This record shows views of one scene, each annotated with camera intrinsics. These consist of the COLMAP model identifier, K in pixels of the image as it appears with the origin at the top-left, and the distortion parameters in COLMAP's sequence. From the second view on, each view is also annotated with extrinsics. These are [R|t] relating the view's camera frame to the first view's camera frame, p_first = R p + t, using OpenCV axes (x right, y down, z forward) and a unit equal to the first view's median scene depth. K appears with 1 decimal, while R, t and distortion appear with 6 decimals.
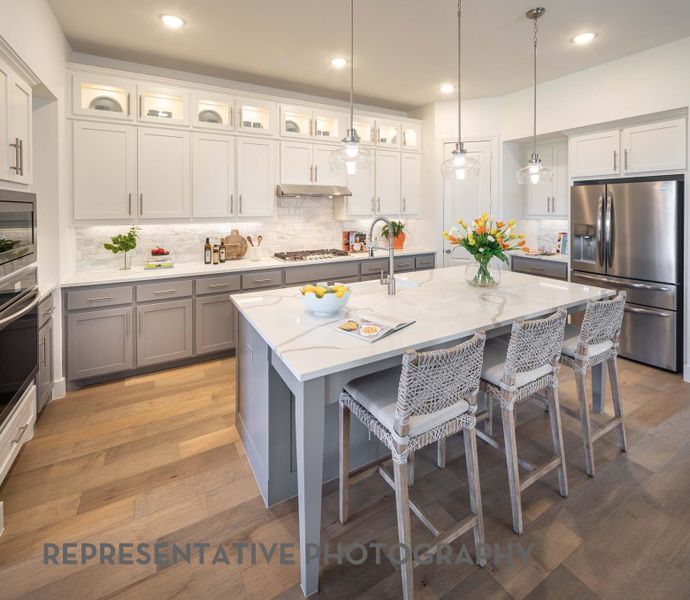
lens RADIAL K [[334.3, 0, 345.0], [0, 334.3, 300.0], [0, 0, 1]] dist [-0.020710, 0.000583]
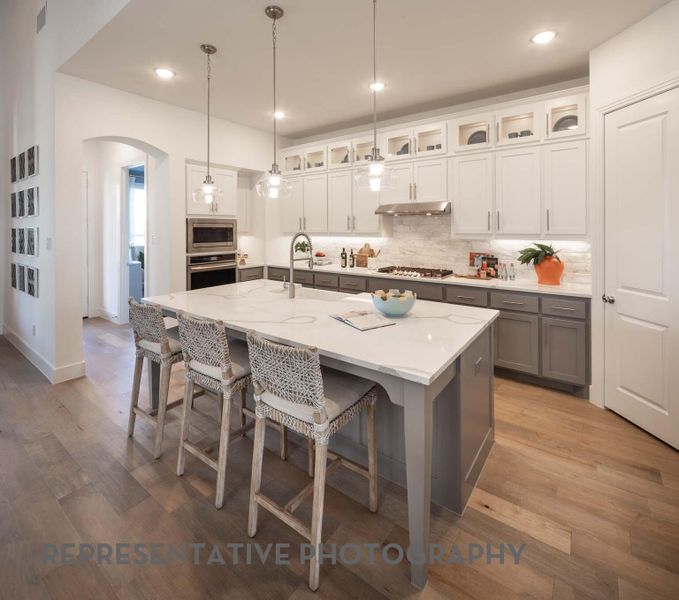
lens RADIAL K [[323.5, 0, 339.5], [0, 323.5, 300.0], [0, 0, 1]] dist [0.018685, -0.000180]
pose [[0.393545, 0.202801, -0.896657, 0.752378], [-0.240054, 0.964194, 0.112715, -0.117859], [0.887410, 0.170888, 0.428136, 0.428916]]
